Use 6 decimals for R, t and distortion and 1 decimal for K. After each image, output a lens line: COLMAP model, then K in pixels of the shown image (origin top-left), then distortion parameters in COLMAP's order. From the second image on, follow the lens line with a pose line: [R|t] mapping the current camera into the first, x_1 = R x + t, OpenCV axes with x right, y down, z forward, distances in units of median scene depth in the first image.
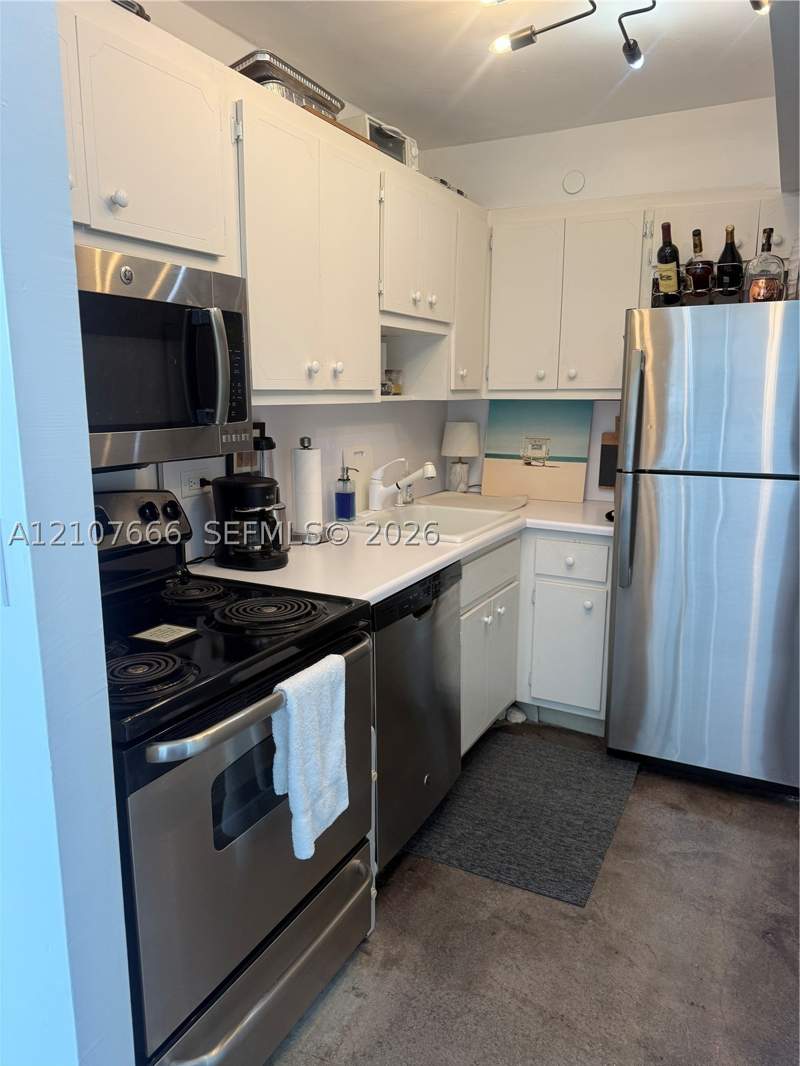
lens RADIAL K [[750.4, 0, 400.0], [0, 750.4, 533.0], [0, 0, 1]] dist [0.105600, -0.132964]
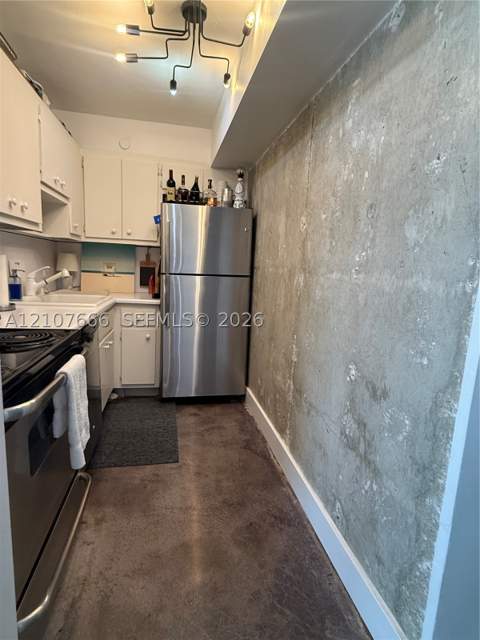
lens RADIAL K [[330.6, 0, 236.7], [0, 330.6, 316.4], [0, 0, 1]] dist [0.004877, 0.001012]
pose [[0.781703, -0.062827, 0.620478, -0.152372], [0.075853, 0.997104, 0.005401, 0.054959], [-0.619021, 0.042843, 0.784205, 0.090010]]
